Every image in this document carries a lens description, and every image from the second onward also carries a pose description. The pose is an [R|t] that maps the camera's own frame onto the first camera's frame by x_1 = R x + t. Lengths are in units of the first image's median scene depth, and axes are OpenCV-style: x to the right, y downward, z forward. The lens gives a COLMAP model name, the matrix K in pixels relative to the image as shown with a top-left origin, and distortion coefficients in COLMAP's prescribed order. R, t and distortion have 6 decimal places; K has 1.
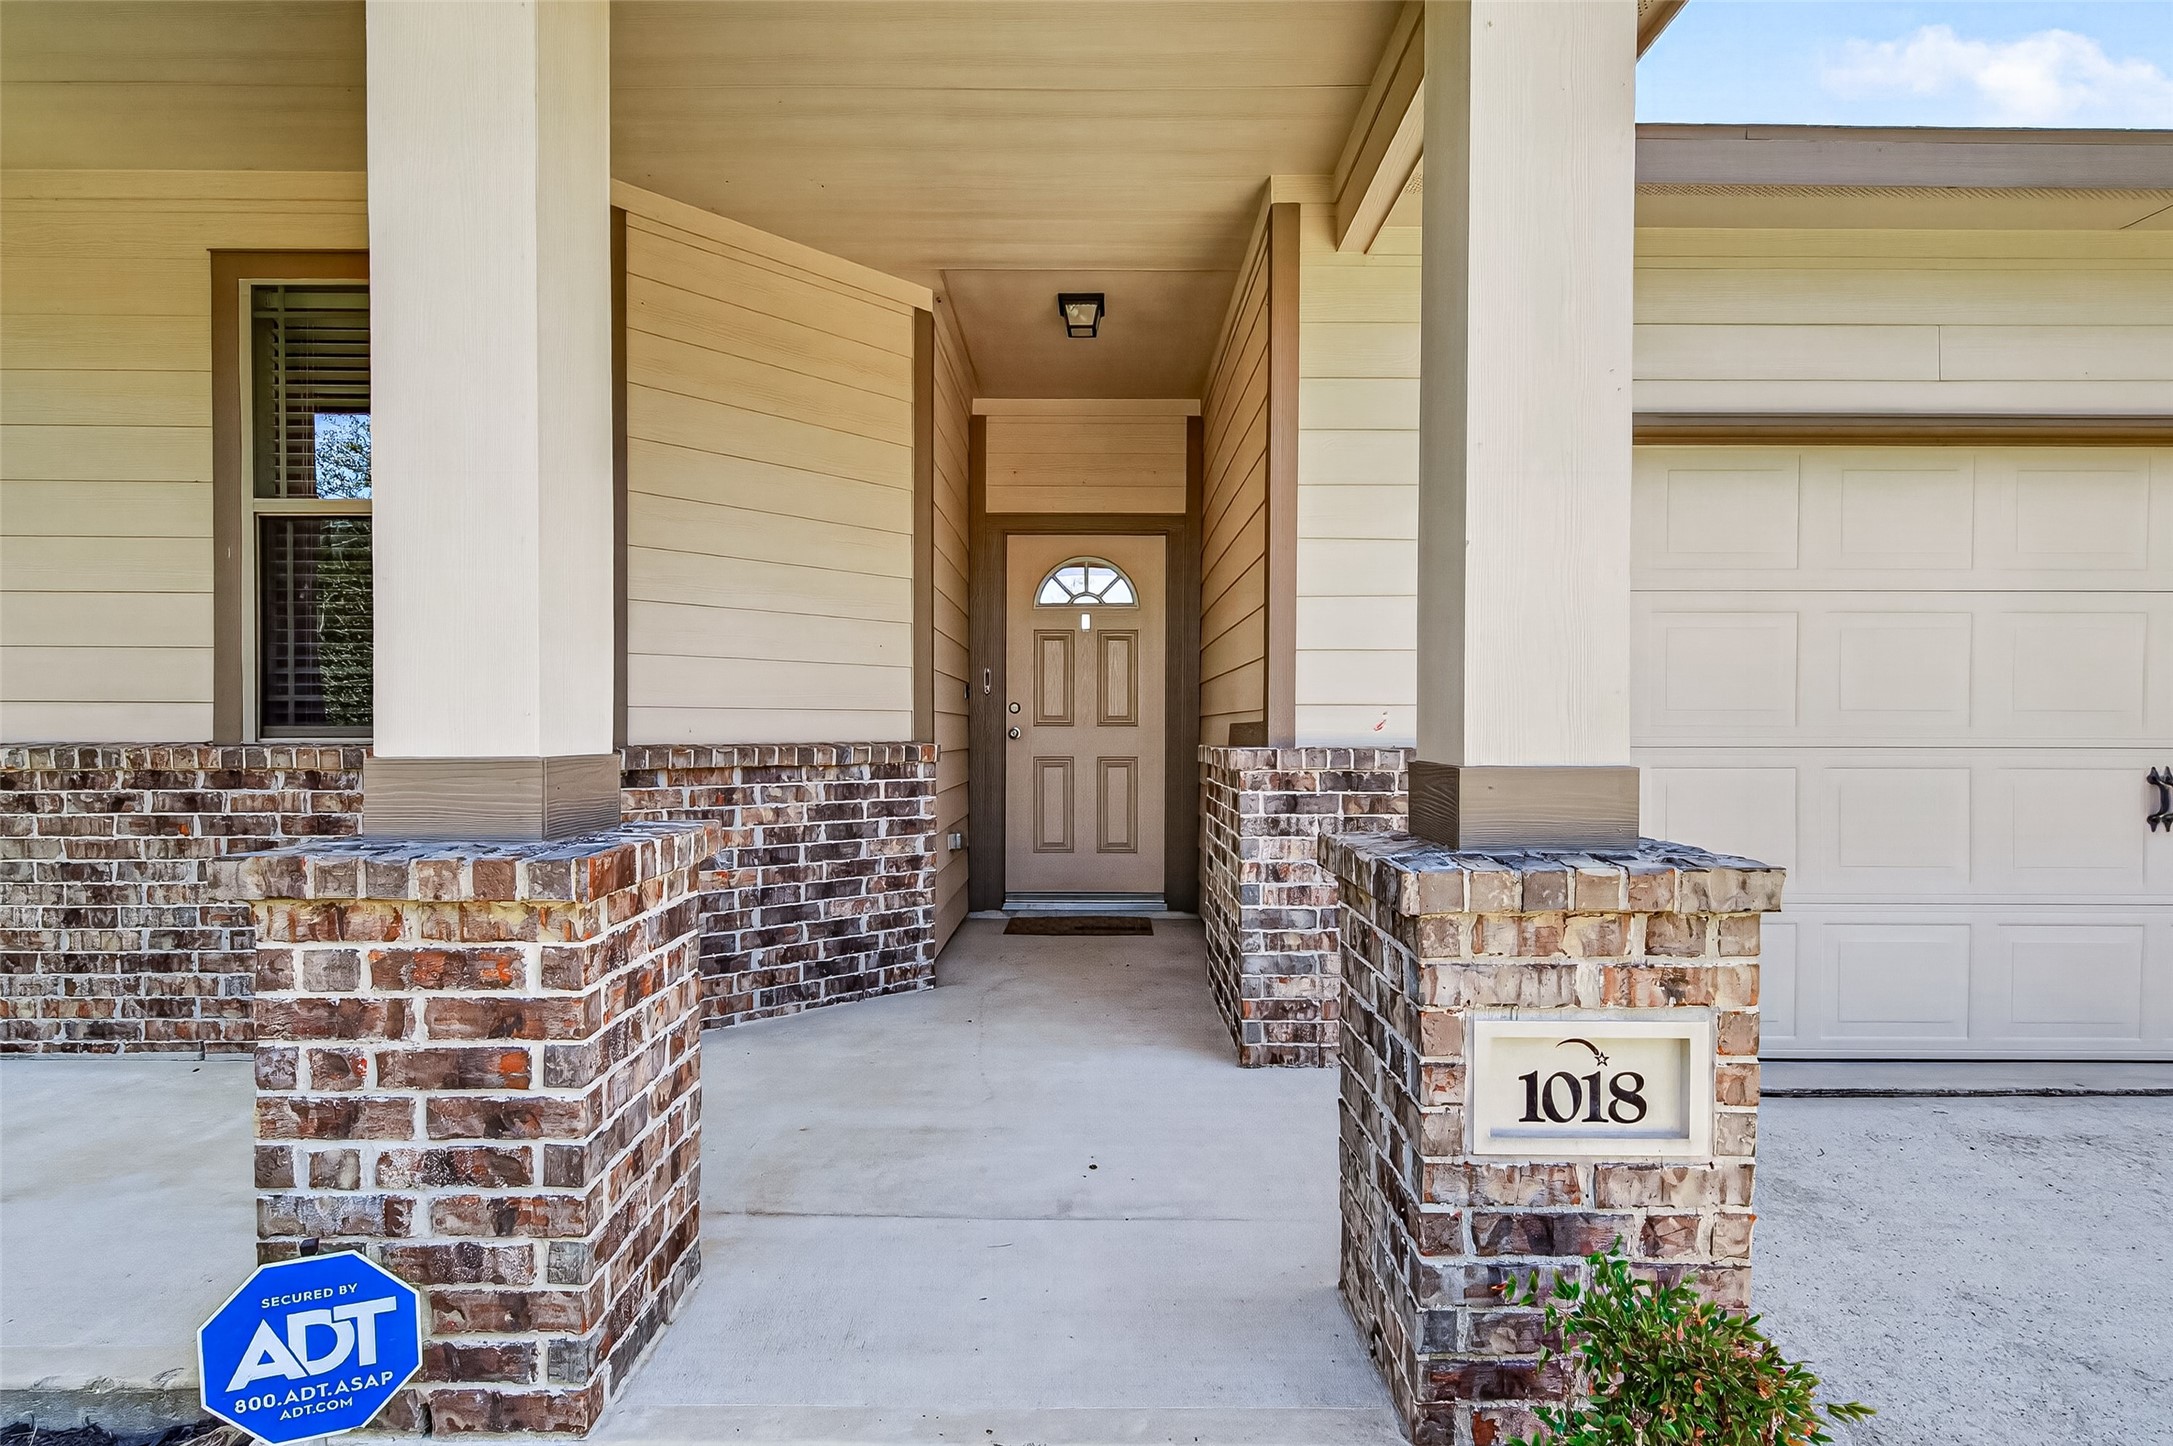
lens RADIAL K [[852.0, 0, 1088.7], [0, 852.0, 720.4], [0, 0, 1]] dist [0.003777, 0.000126]
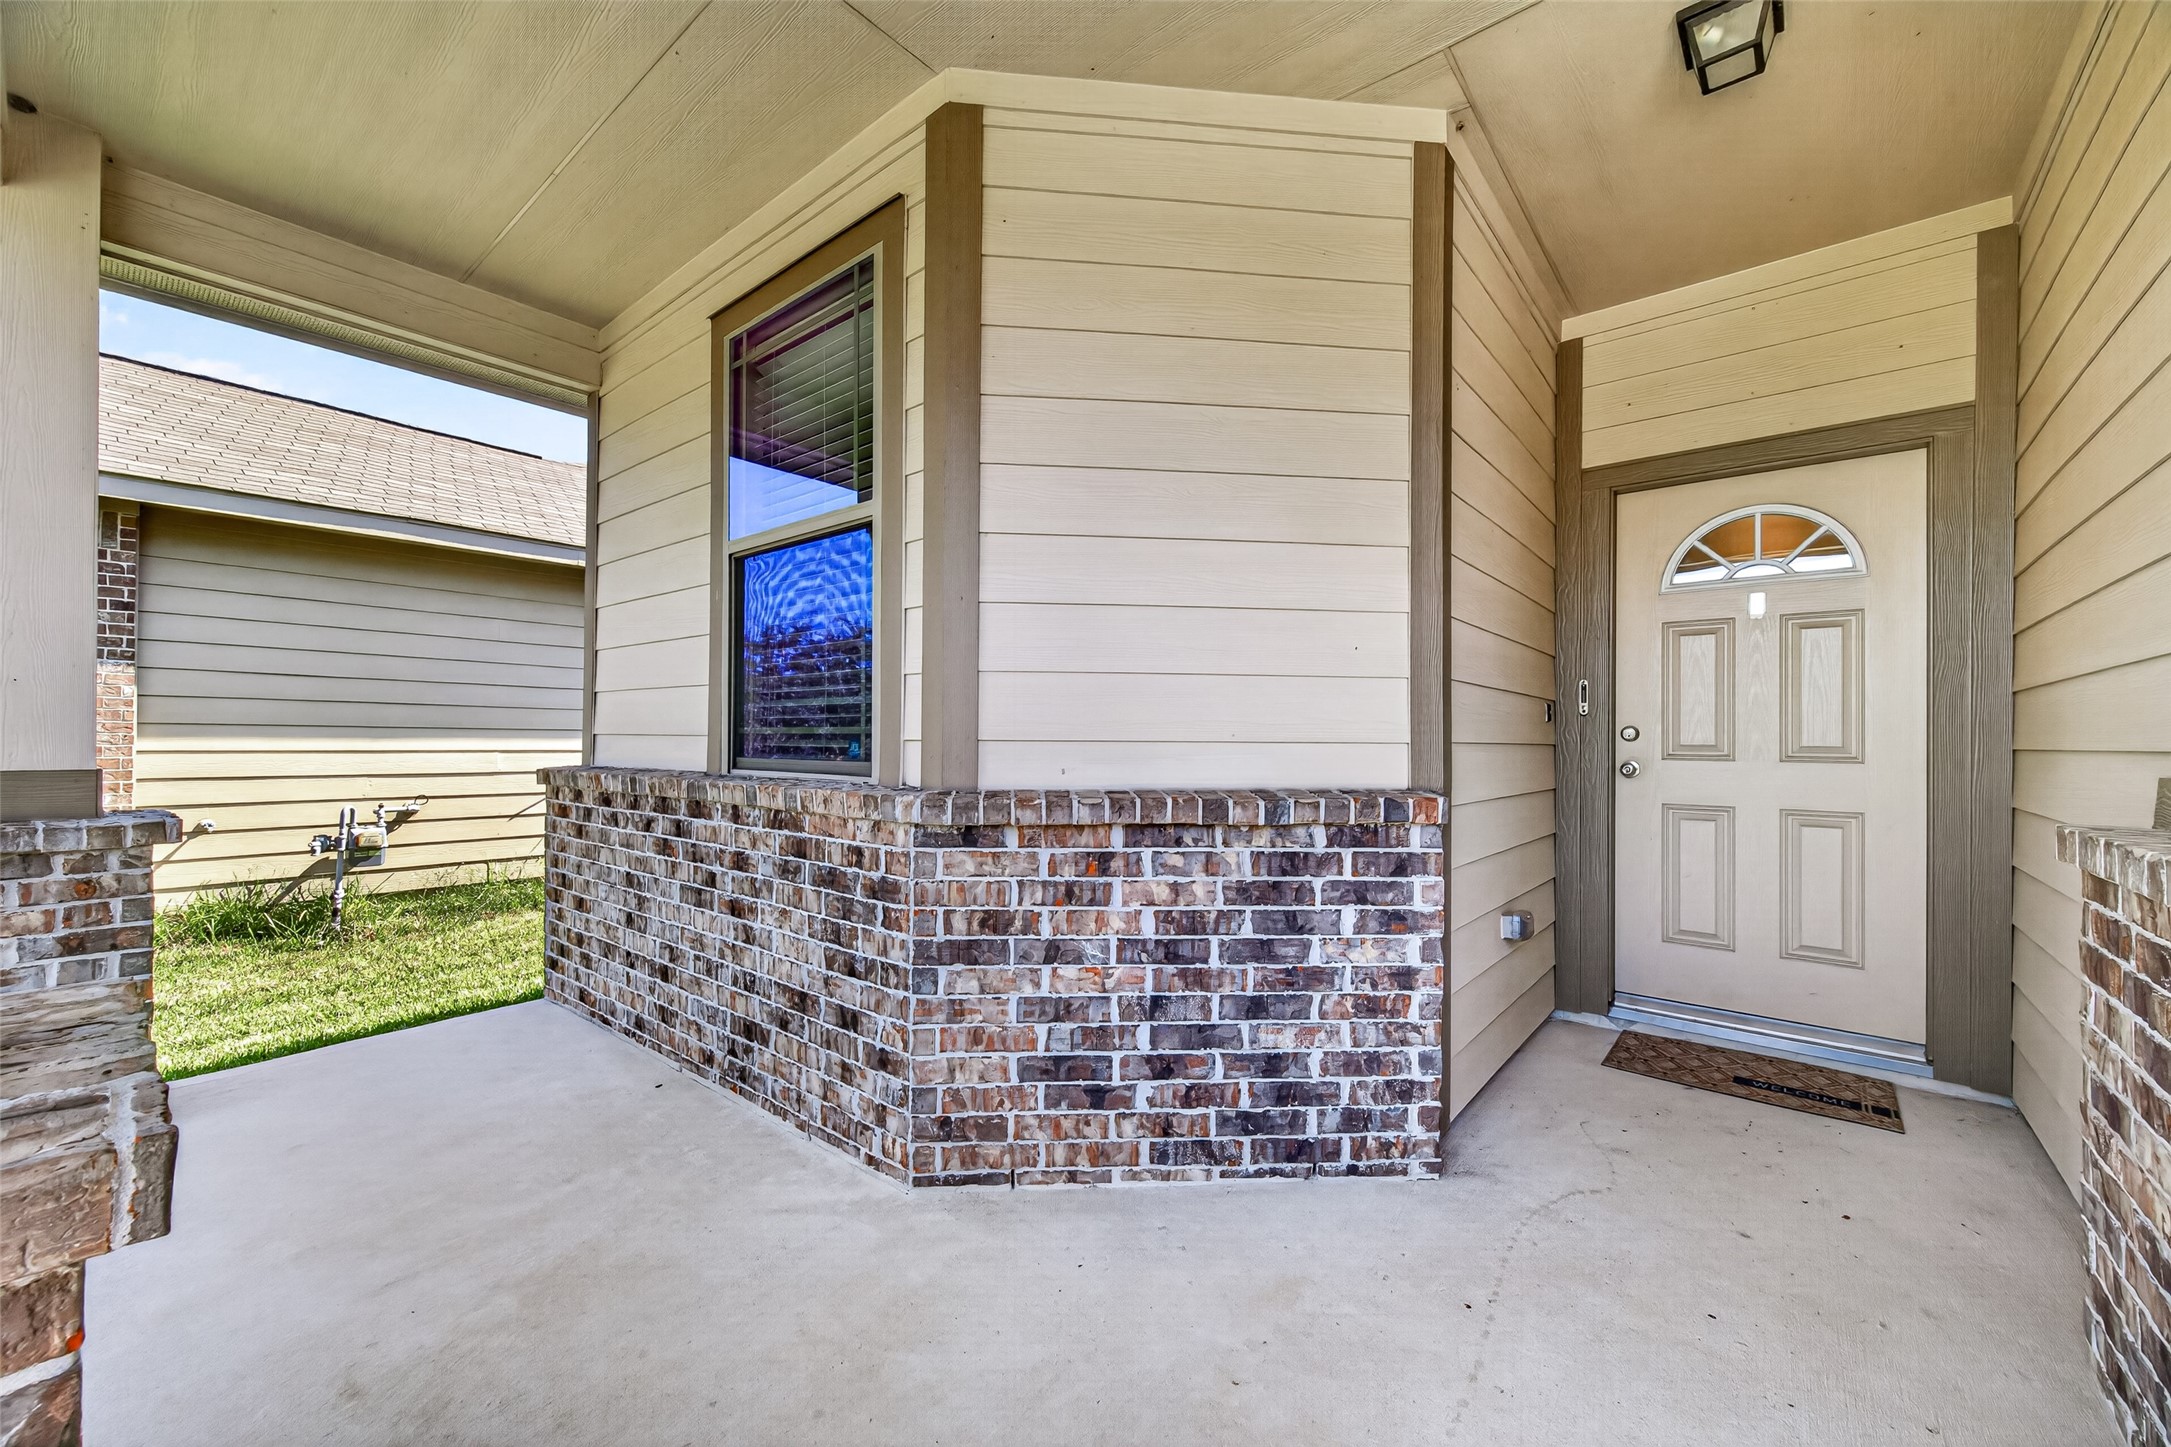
lens RADIAL K [[851.2, 0, 1077.4], [0, 851.2, 730.6], [0, 0, 1]] dist [0.003777, 0.000126]
pose [[0.775111, -0.003999, -0.631812, 0.014322], [-0.005659, 0.999896, -0.013272, -0.011942], [0.631799, 0.013863, 0.775008, 0.360286]]
